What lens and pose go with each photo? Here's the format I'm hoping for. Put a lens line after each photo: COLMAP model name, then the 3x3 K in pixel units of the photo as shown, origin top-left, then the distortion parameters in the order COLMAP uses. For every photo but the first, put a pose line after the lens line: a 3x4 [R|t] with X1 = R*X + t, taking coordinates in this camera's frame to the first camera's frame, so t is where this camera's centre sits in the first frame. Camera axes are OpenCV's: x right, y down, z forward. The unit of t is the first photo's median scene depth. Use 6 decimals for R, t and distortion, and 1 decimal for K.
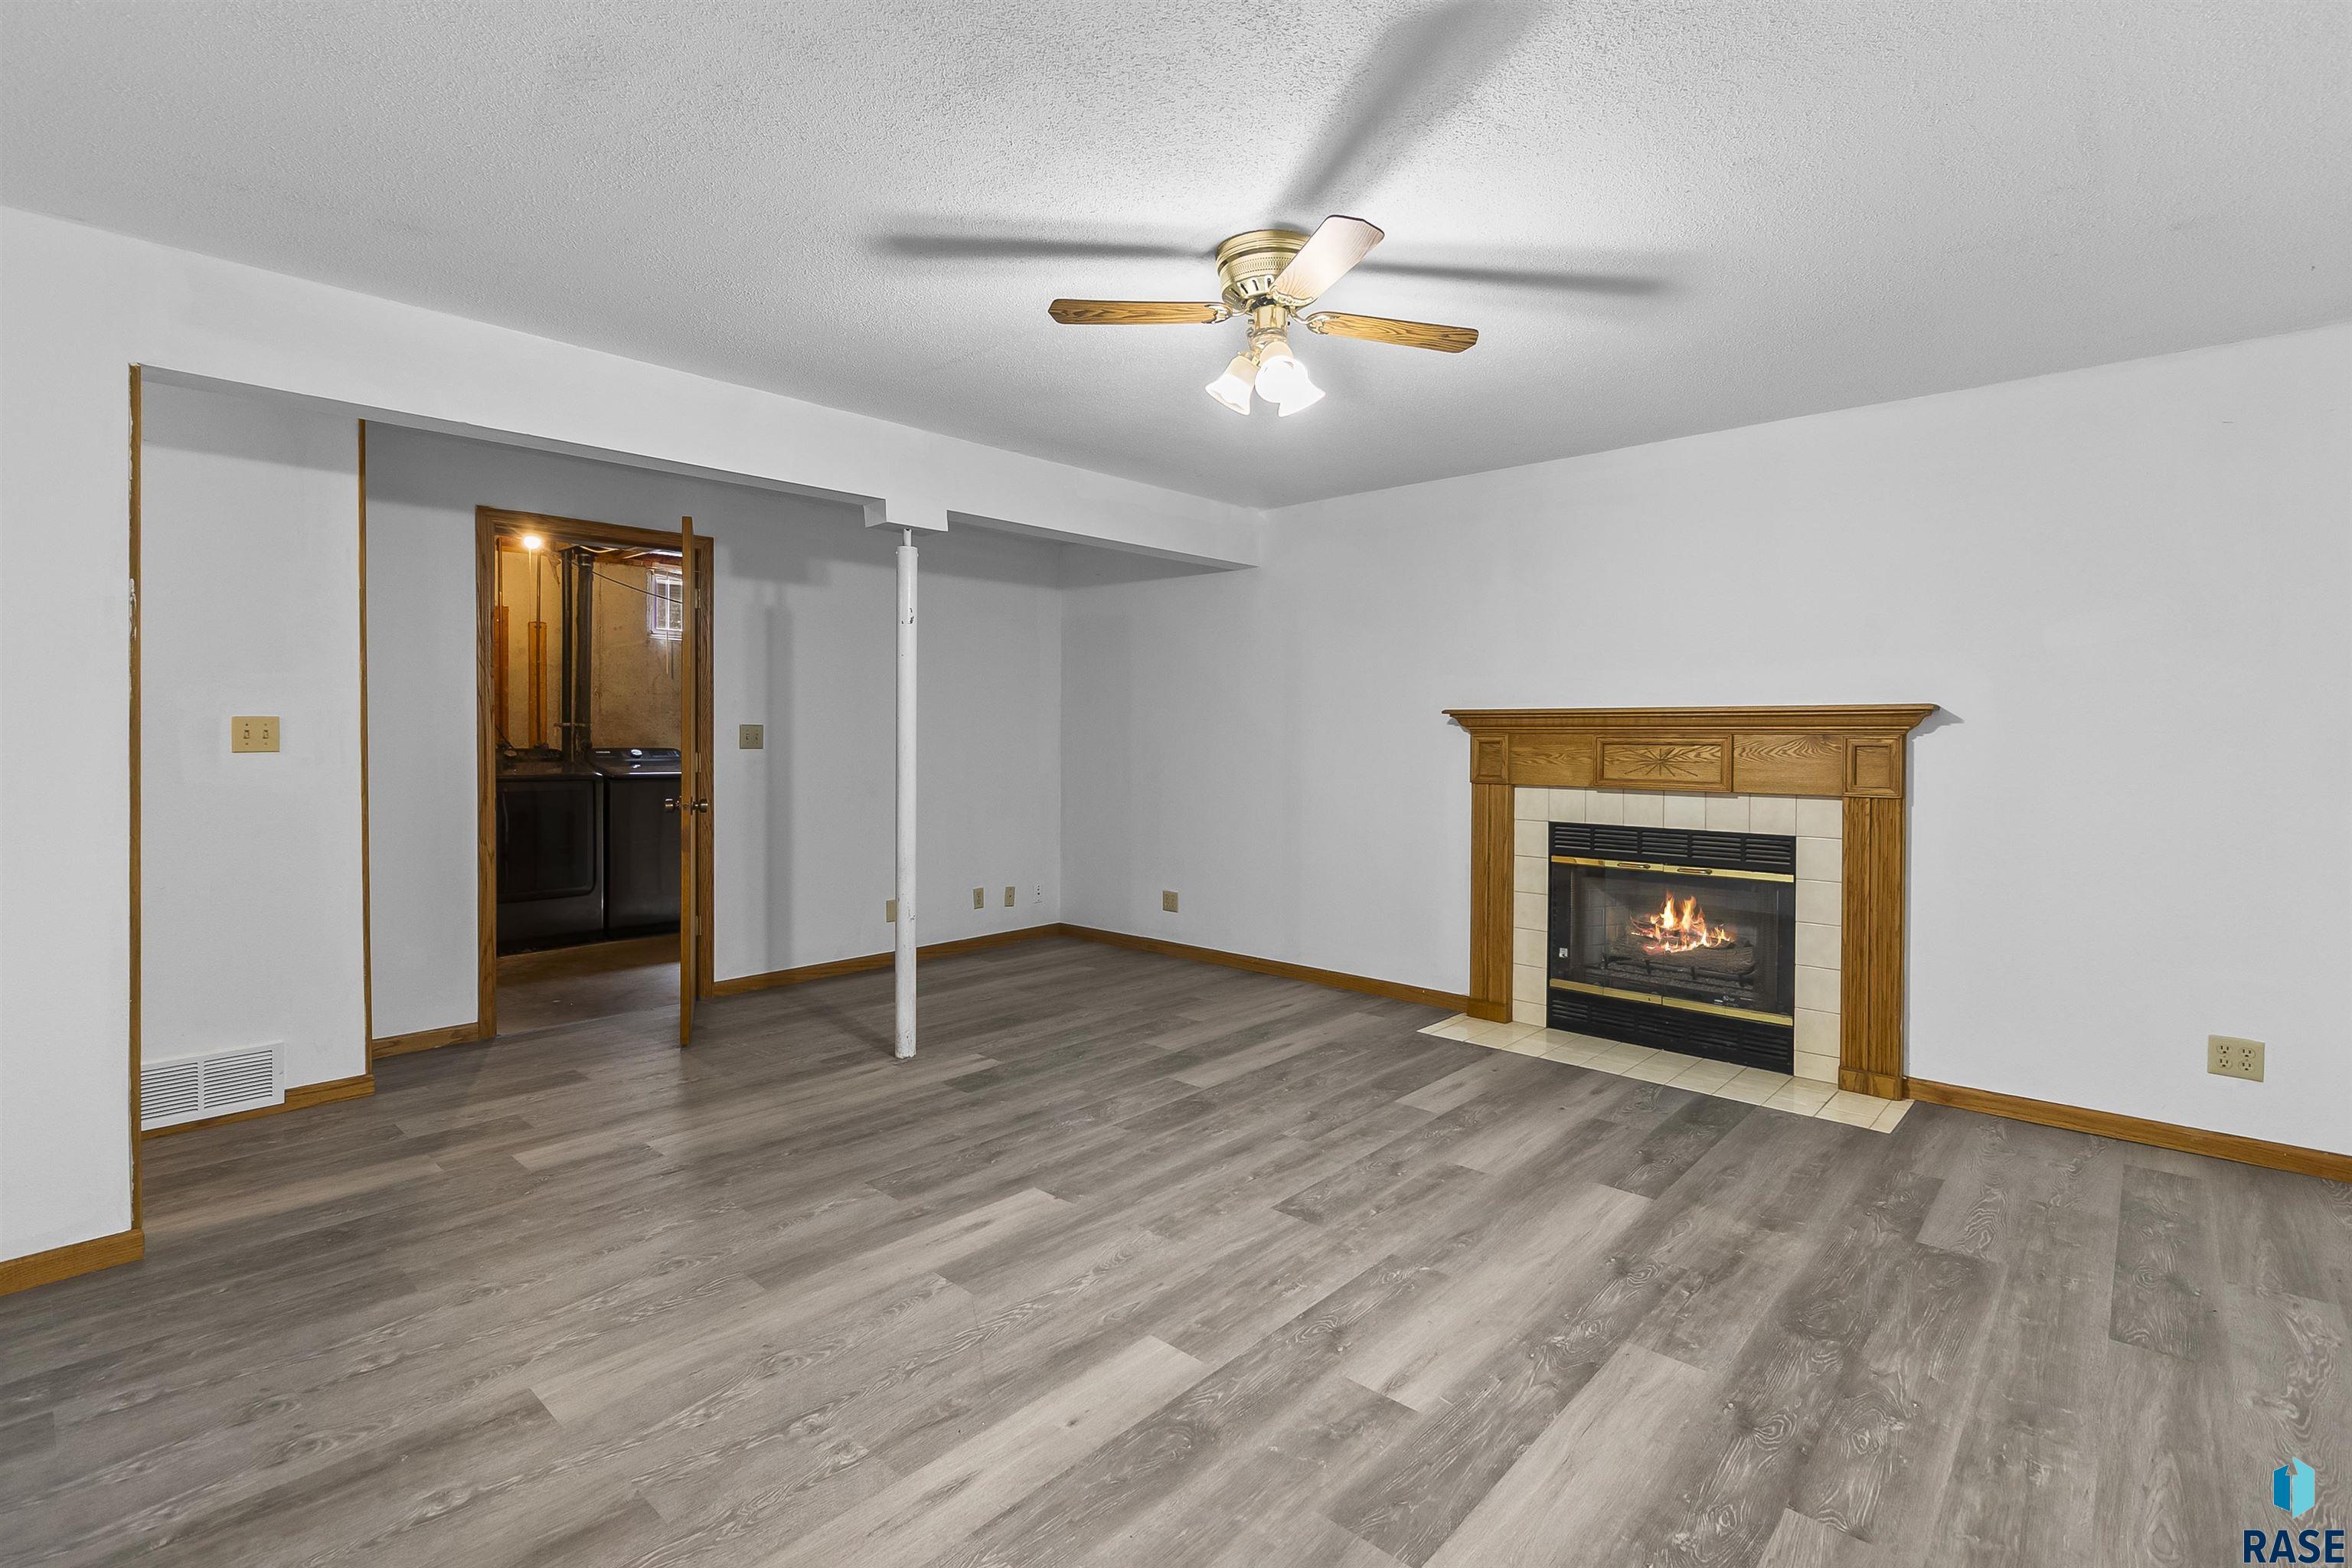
lens RADIAL K [[1088.6, 0, 1173.9], [0, 1088.6, 740.4], [0, 0, 1]] dist [0.000295, -0.000364]
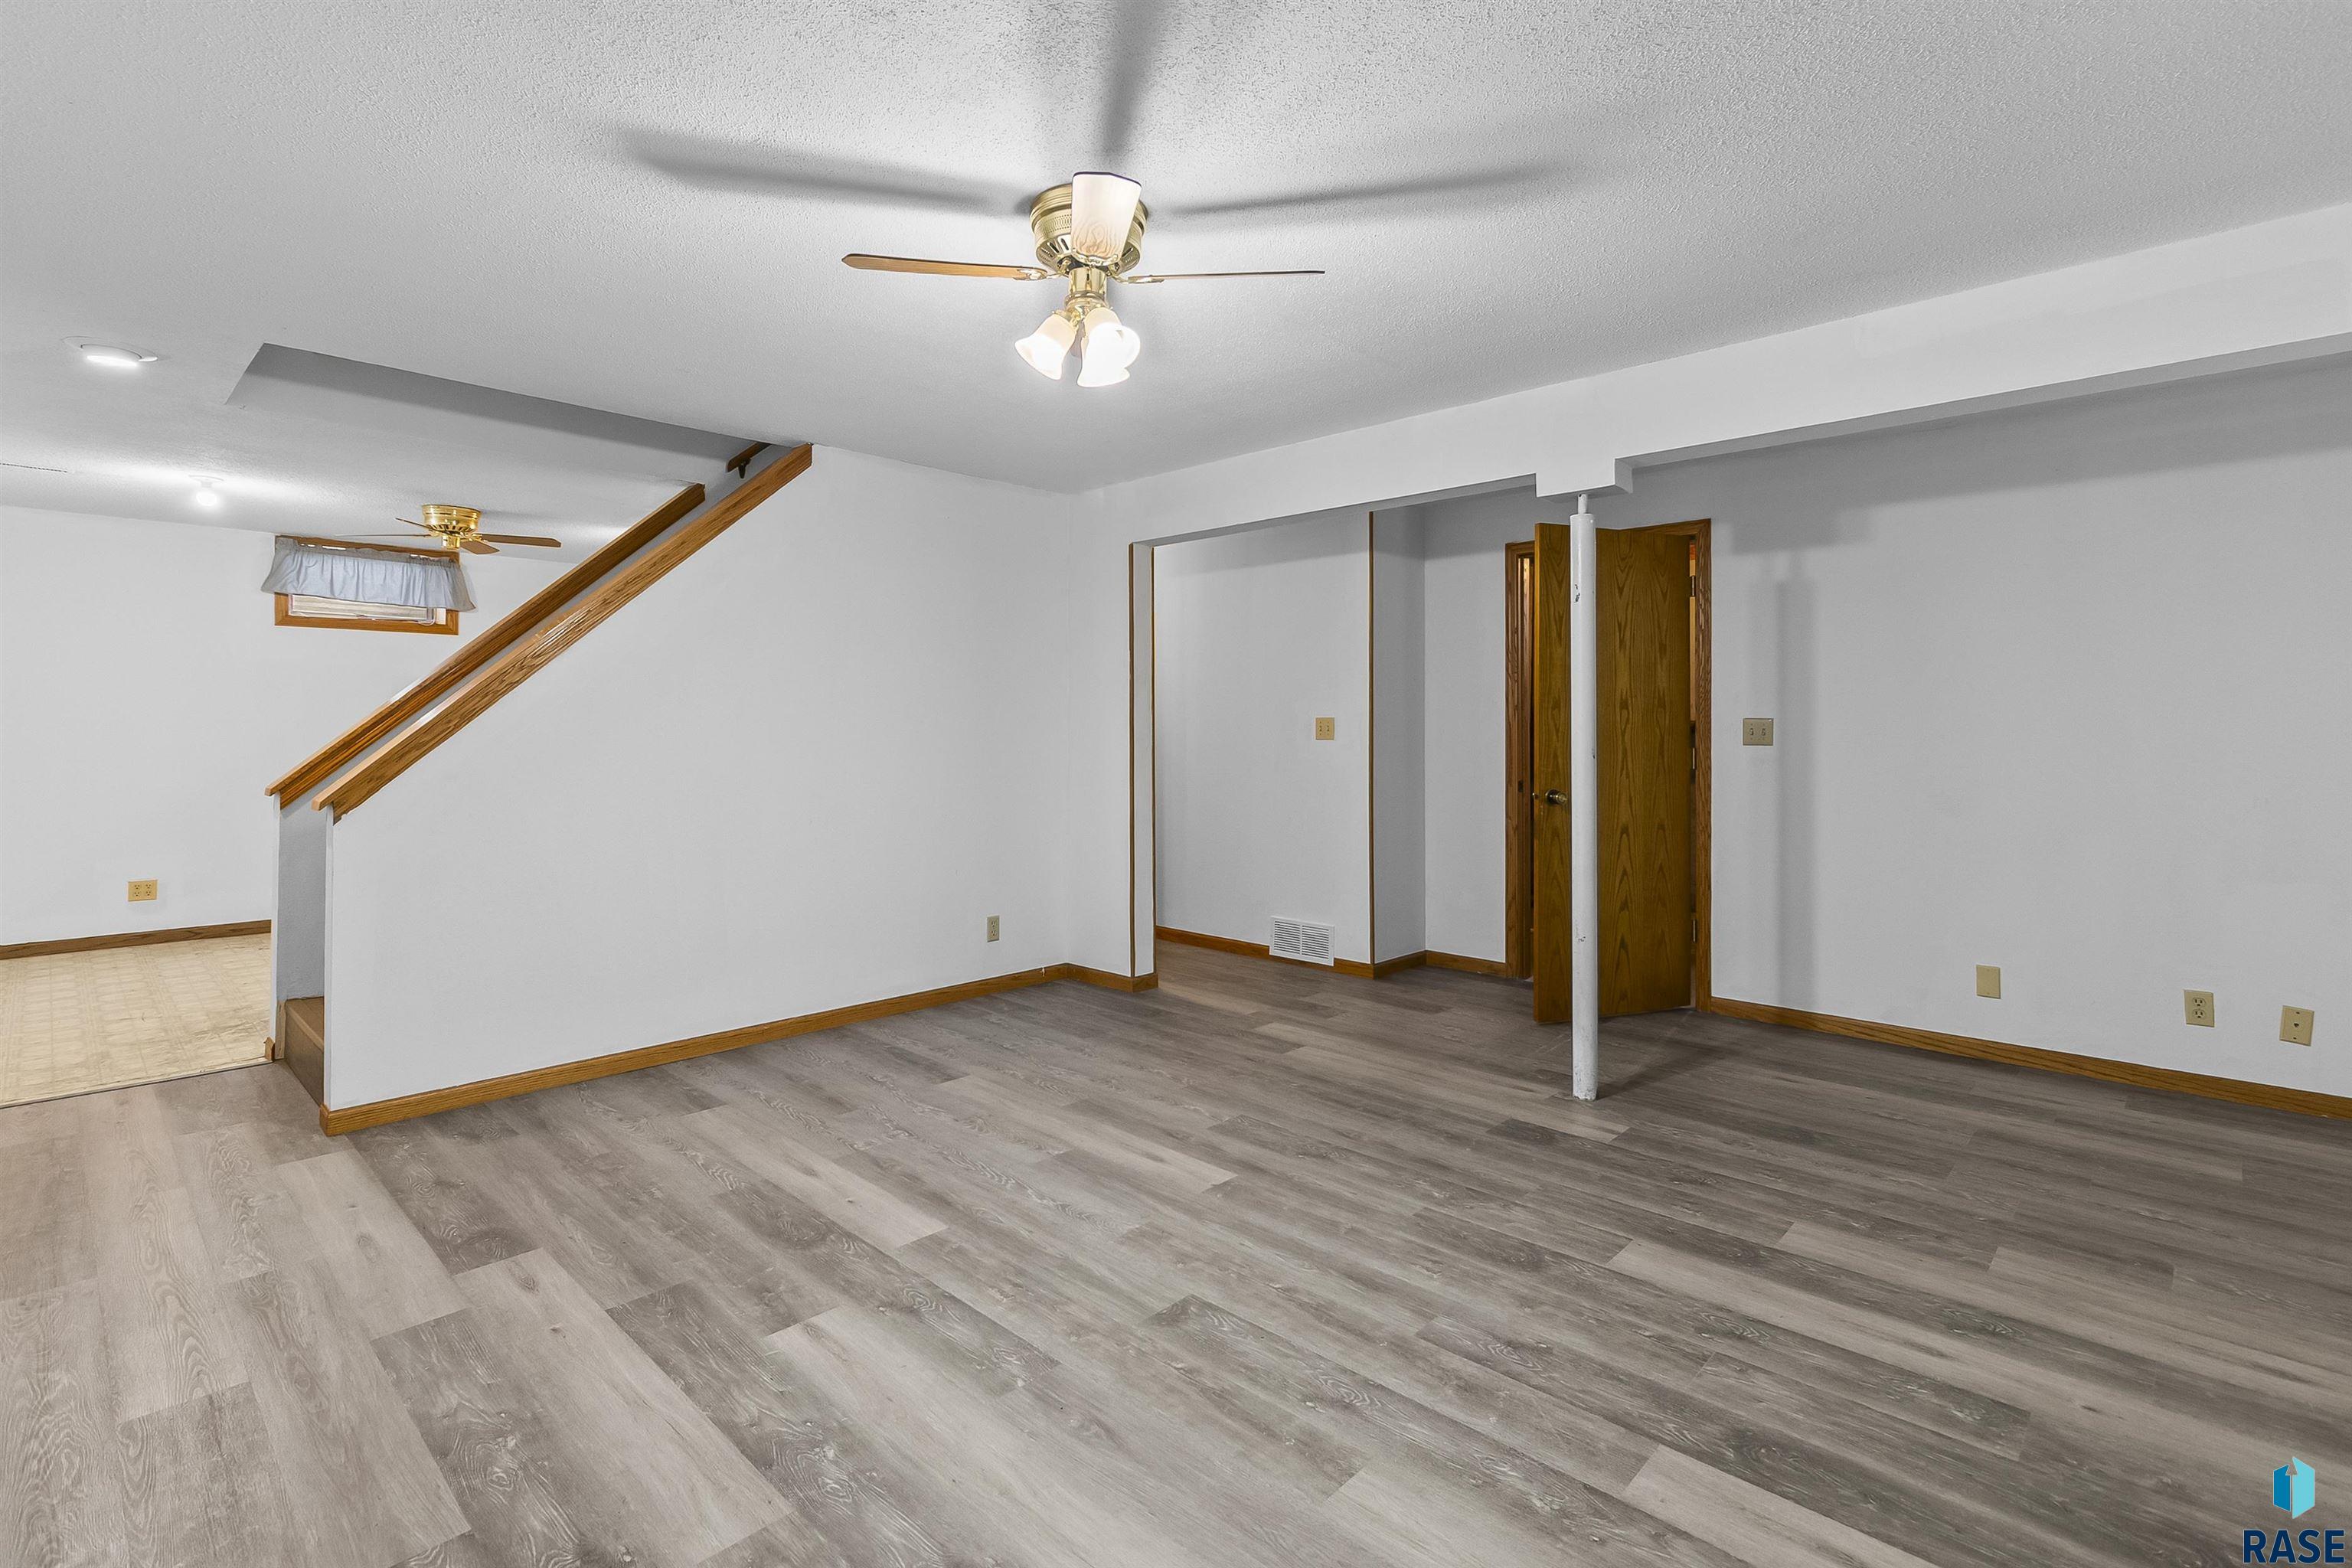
lens RADIAL K [[1088.6, 0, 1173.9], [0, 1088.6, 740.4], [0, 0, 1]] dist [0.000295, -0.000364]
pose [[-0.025858, 0.008588, -0.999629, 0.868963], [-0.006913, 0.999938, 0.008770, -0.002046], [0.999642, 0.007137, -0.025797, 0.949477]]
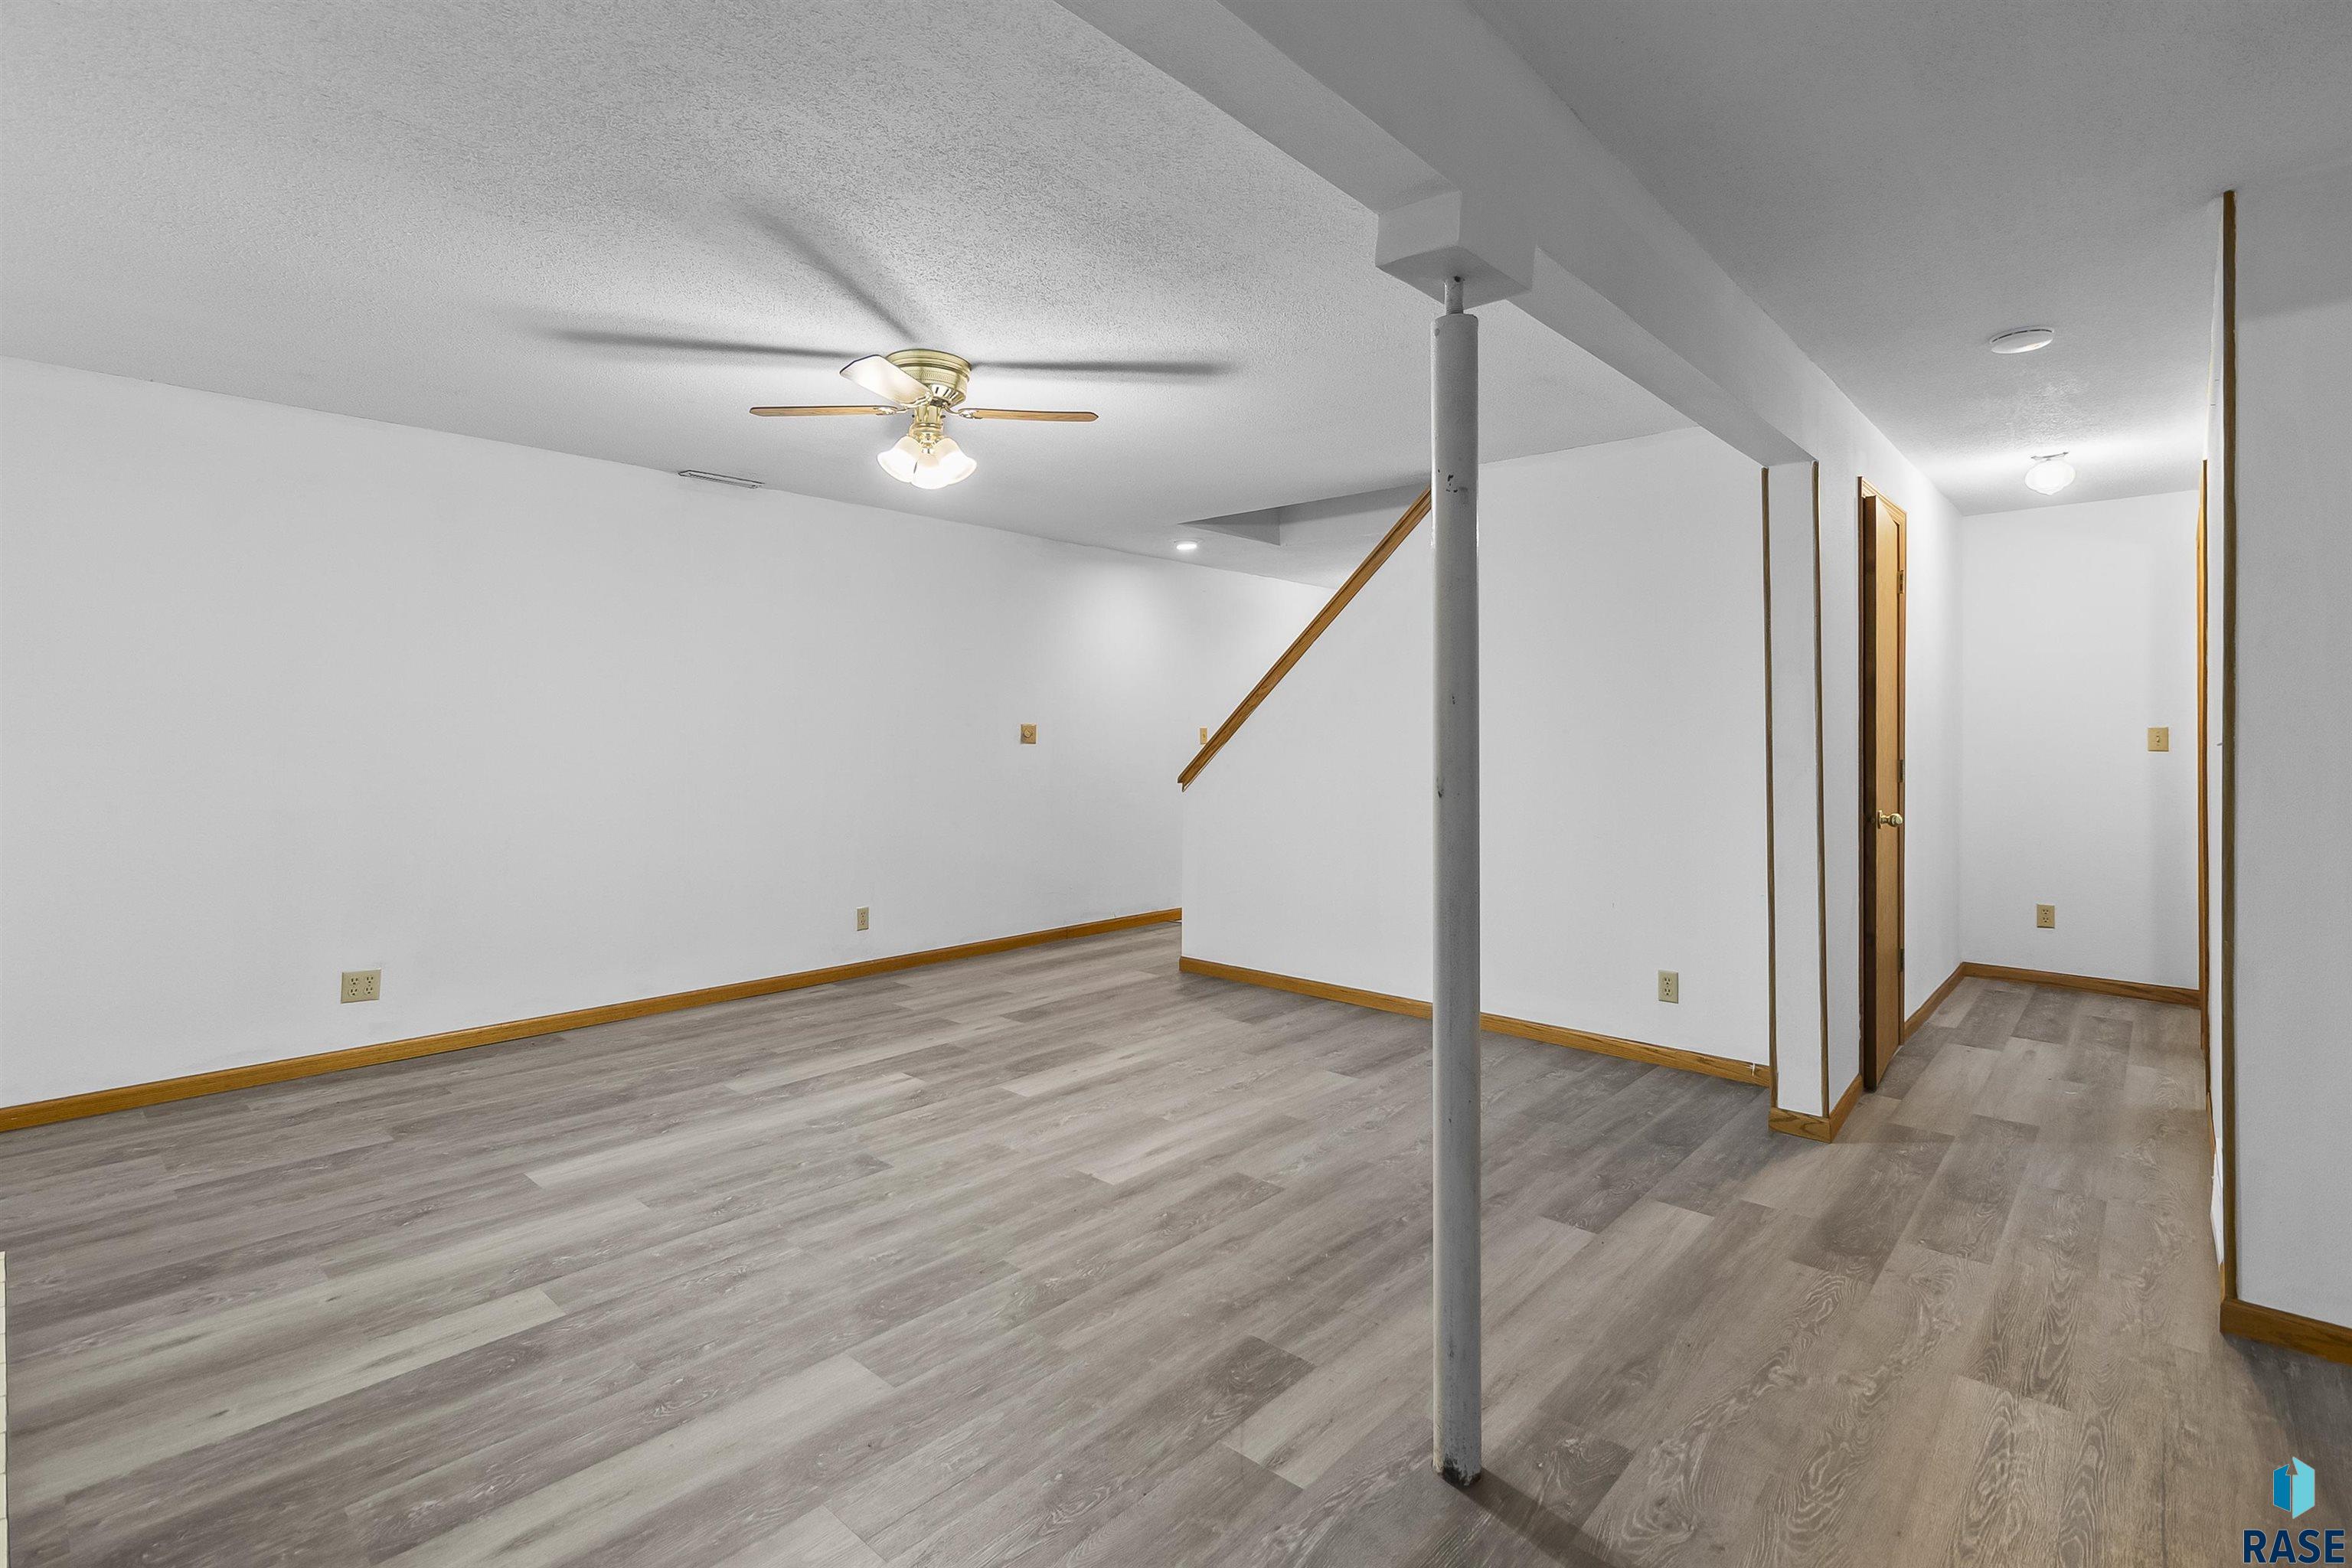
lens RADIAL K [[1088.6, 0, 1173.9], [0, 1088.6, 740.4], [0, 0, 1]] dist [0.000295, -0.000364]
pose [[-0.999985, -0.005294, -0.001552, -0.177784], [-0.005310, 0.999934, 0.010230, -0.010682], [0.001498, 0.010238, -0.999946, 1.974129]]
